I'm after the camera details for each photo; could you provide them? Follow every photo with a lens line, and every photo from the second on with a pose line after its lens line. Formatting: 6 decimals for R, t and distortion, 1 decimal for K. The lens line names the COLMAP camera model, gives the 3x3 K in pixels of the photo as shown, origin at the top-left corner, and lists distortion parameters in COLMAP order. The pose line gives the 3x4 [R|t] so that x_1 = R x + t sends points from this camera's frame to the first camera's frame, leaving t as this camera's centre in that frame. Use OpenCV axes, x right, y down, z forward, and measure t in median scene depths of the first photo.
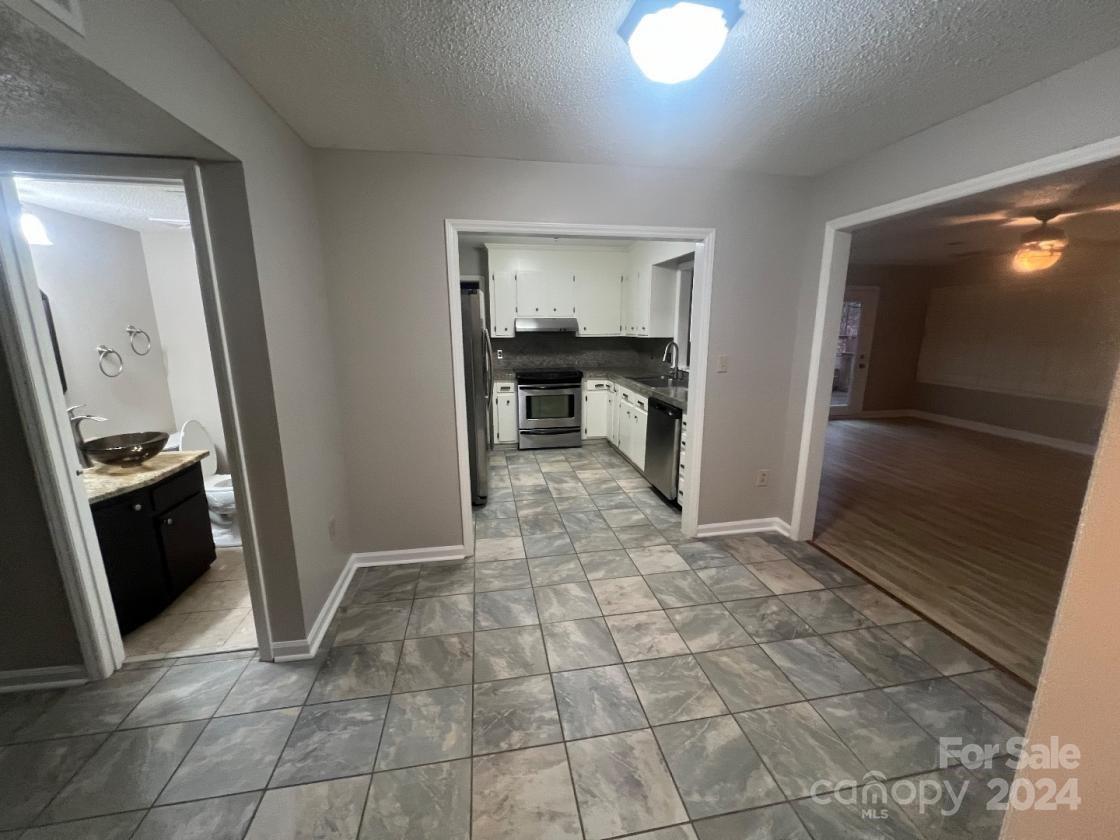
lens RADIAL K [[447.0, 0, 560.0], [0, 447.0, 420.0], [0, 0, 1]] dist [-0.000461, 0.000012]
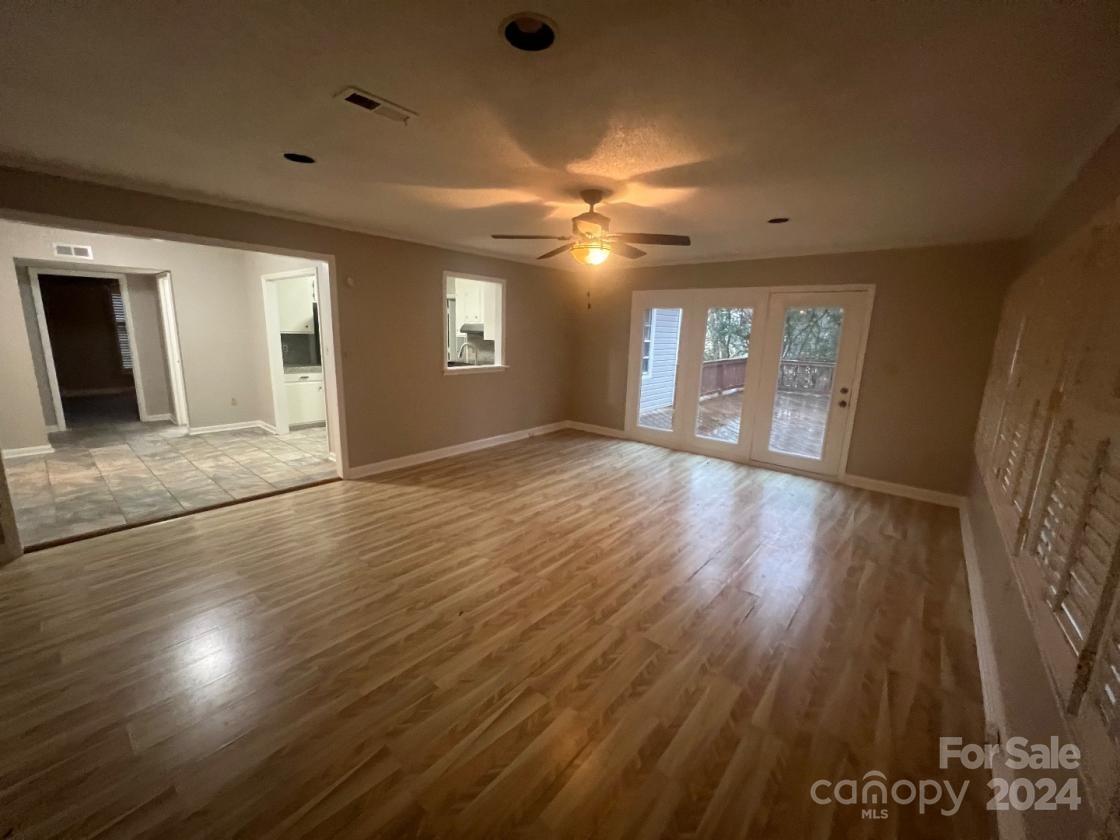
lens RADIAL K [[447.0, 0, 560.0], [0, 447.0, 420.0], [0, 0, 1]] dist [-0.000461, 0.000012]
pose [[0.638683, 0.173982, -0.749543, 1.375553], [-0.192801, 0.979213, 0.063007, -0.088577], [0.744924, 0.104271, 0.658951, 0.383817]]
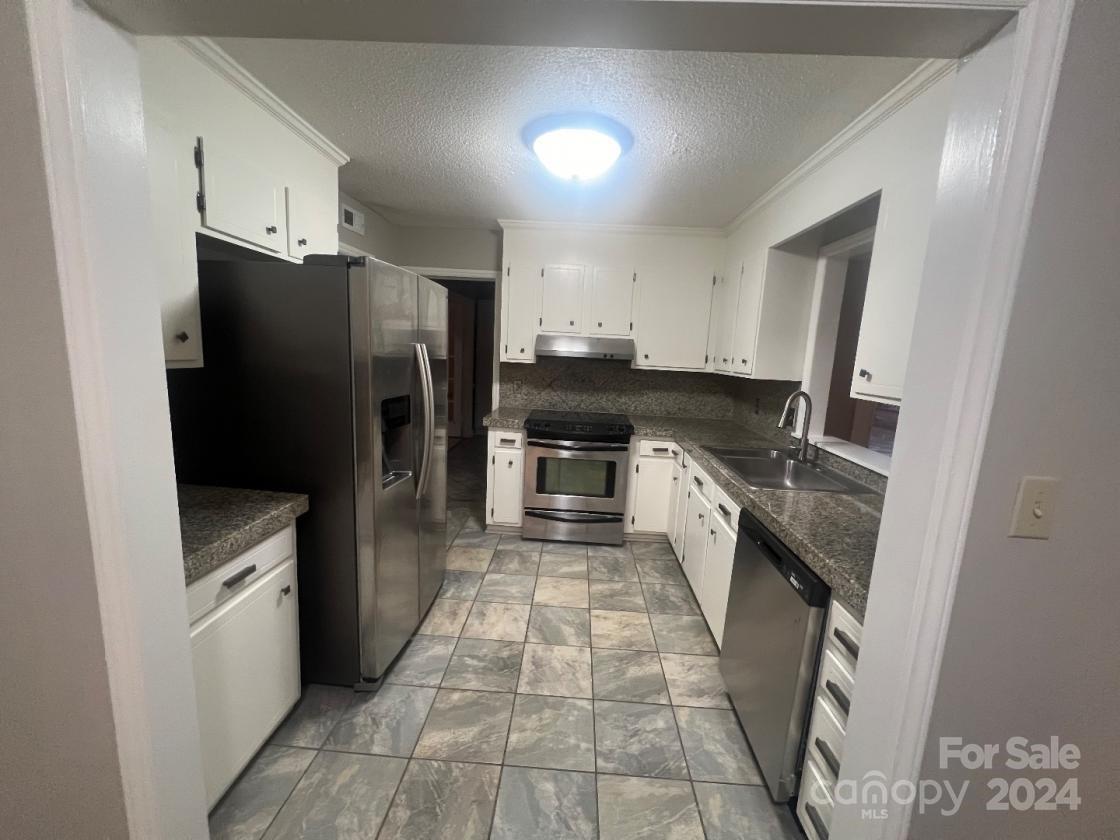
lens RADIAL K [[447.0, 0, 560.0], [0, 447.0, 420.0], [0, 0, 1]] dist [-0.000461, 0.000012]
pose [[0.974599, 0.086868, -0.206422, 0.087059], [-0.098626, 0.993997, -0.047351, -0.085951], [0.201070, 0.066507, 0.977317, 0.427140]]
